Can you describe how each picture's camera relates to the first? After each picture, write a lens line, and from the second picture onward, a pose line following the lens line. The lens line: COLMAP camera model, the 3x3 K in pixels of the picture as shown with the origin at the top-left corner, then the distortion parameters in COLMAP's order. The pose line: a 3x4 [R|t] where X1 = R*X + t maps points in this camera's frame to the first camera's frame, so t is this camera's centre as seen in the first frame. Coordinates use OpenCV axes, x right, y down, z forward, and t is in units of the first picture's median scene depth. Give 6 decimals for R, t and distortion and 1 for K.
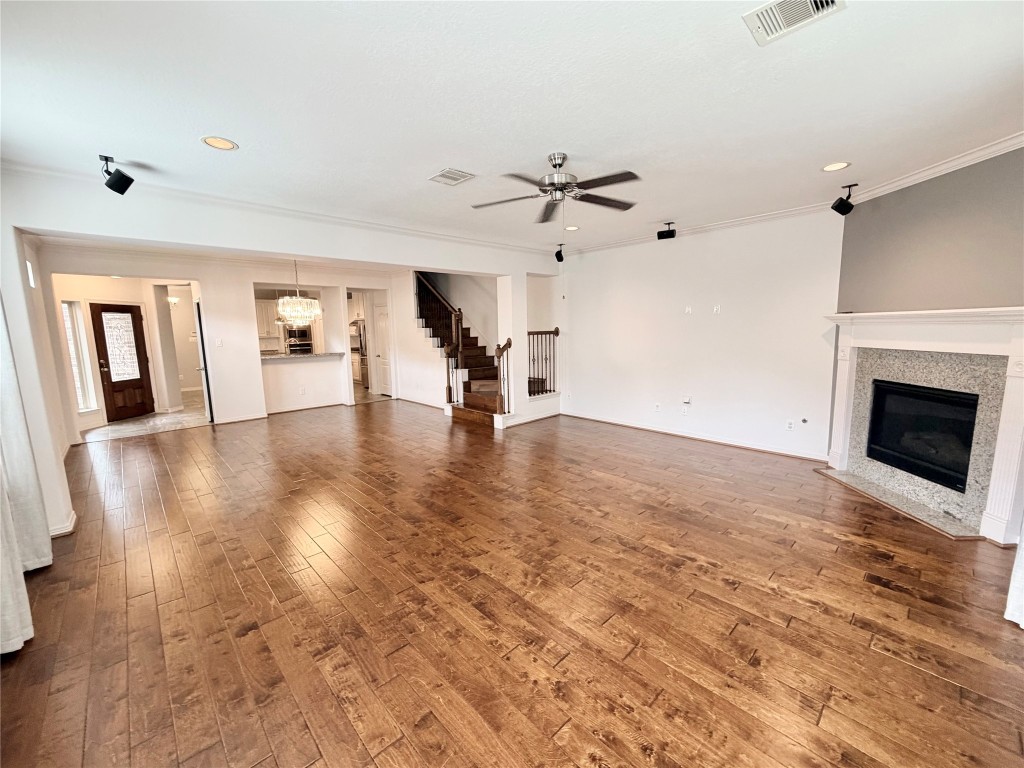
lens RADIAL K [[412.2, 0, 512.0], [0, 412.2, 384.0], [0, 0, 1]] dist [-0.000275, 0.000049]
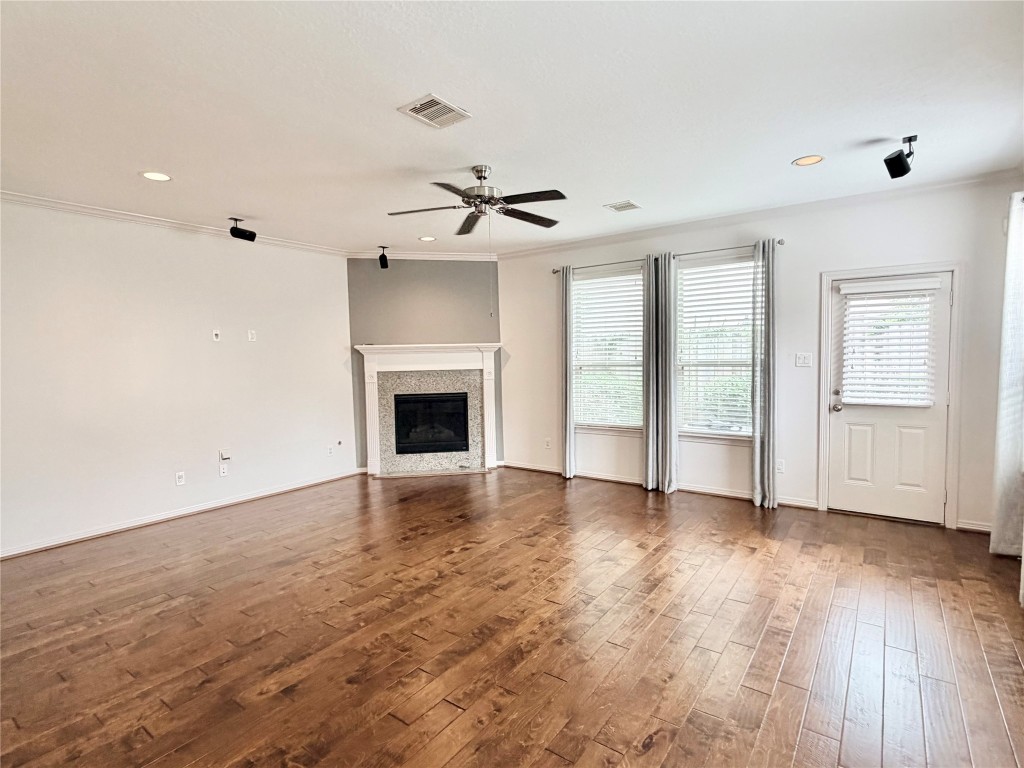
lens RADIAL K [[520.2, 0, 512.0], [0, 520.2, 384.0], [0, 0, 1]] dist [0.001087, 0.000481]
pose [[-0.183192, -0.034587, 0.982469, -0.932160], [0.159135, 0.985157, 0.064354, -0.104549], [-0.970112, 0.168134, -0.174968, 1.030569]]
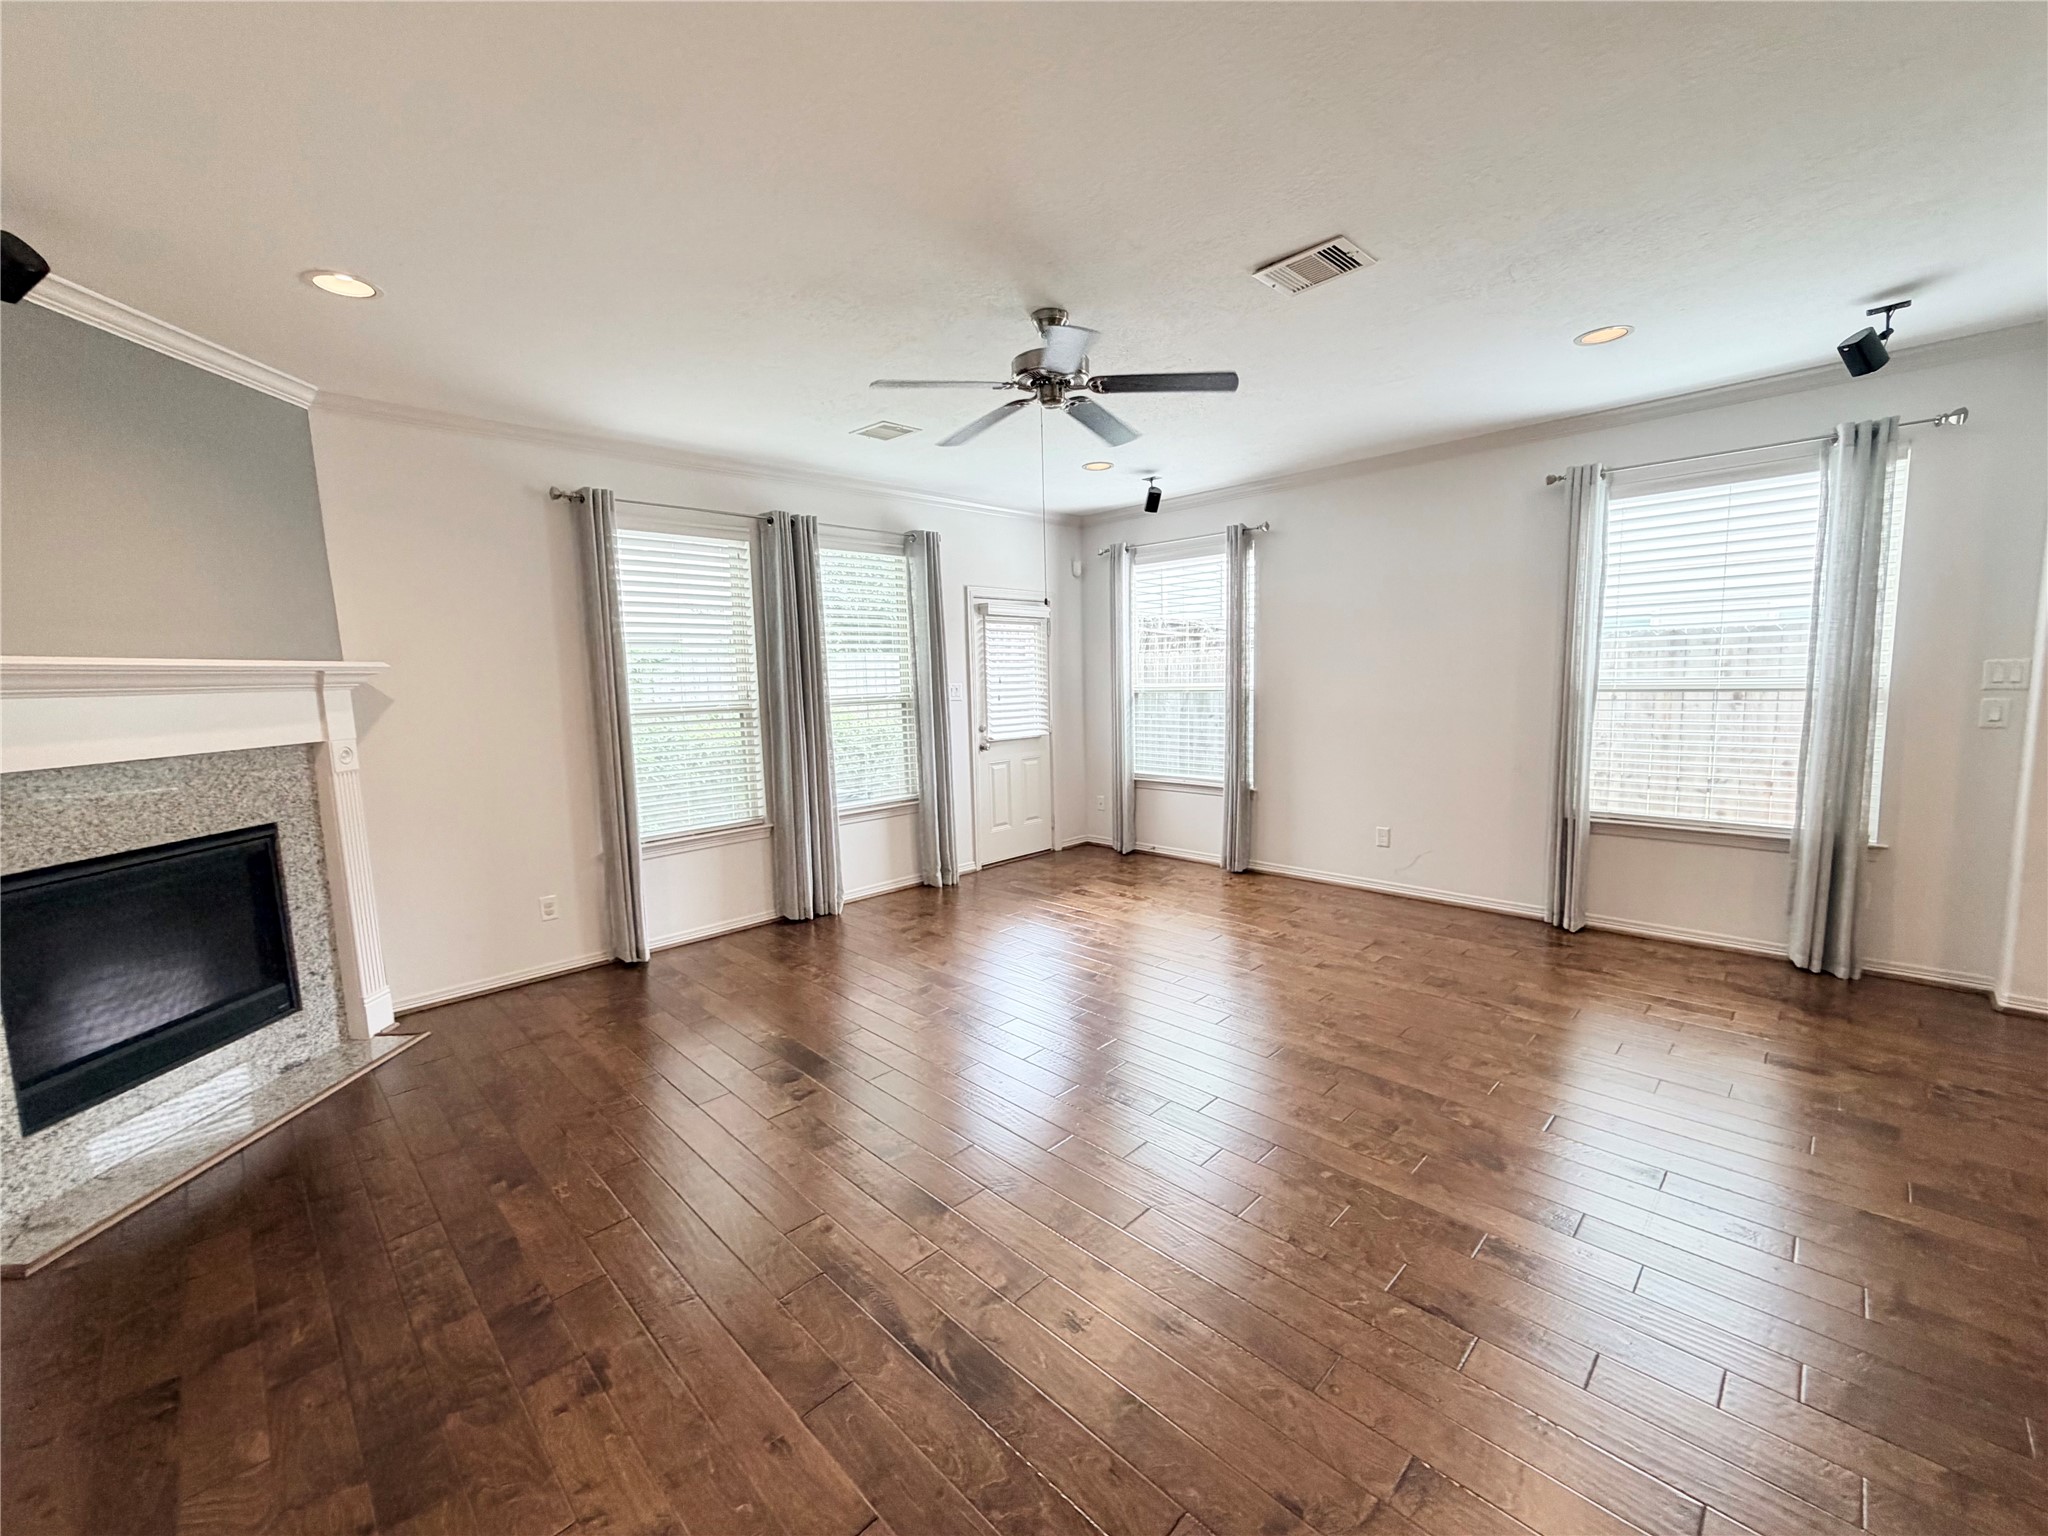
lens RADIAL K [[824.5, 0, 1024.0], [0, 824.5, 768.0], [0, 0, 1]] dist [-0.000275, 0.000049]
pose [[-0.998637, 0.048831, -0.018415, 0.156289], [0.042646, 0.966952, 0.251368, -0.231743], [0.030081, 0.250240, -0.967716, 1.759668]]
